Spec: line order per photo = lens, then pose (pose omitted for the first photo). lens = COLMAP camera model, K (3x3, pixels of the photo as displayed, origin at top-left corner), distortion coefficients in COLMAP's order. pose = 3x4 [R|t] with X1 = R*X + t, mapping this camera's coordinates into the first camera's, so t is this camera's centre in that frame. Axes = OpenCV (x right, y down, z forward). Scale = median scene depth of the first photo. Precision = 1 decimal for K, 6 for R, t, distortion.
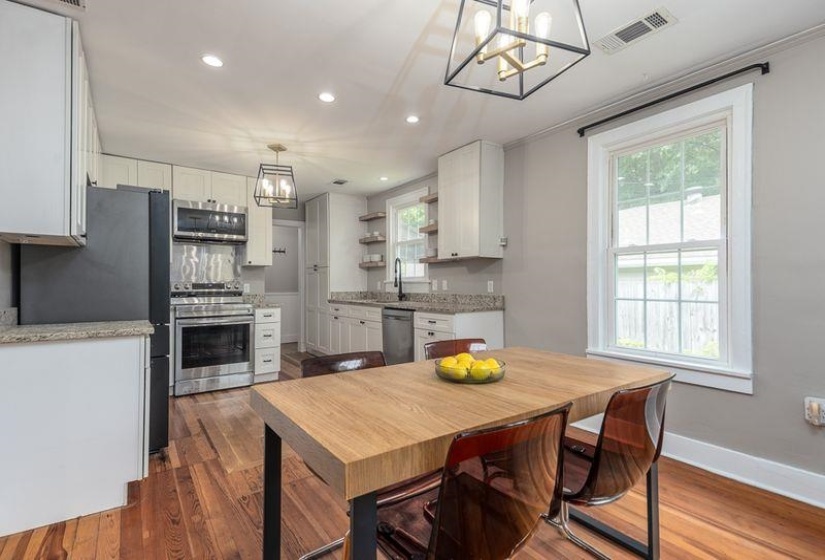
lens RADIAL K [[398.5, 0, 414.5], [0, 398.5, 280.2], [0, 0, 1]] dist [0.062009, -0.021154]
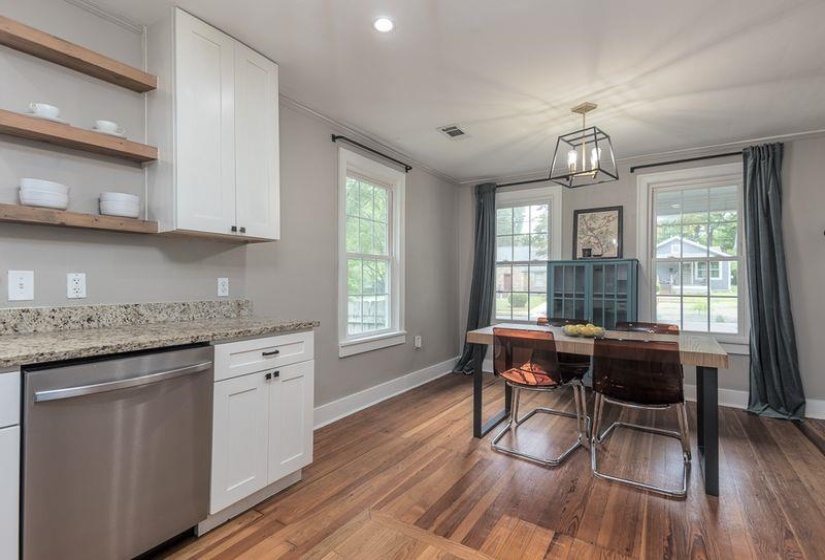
lens RADIAL K [[392.2, 0, 410.6], [0, 392.2, 279.9], [0, 0, 1]] dist [0.066494, -0.028749]
pose [[-0.374370, 0.008246, 0.927243, -0.417804], [-0.009896, 0.999868, -0.012888, 0.008707], [-0.927227, -0.014001, -0.374239, 0.821995]]
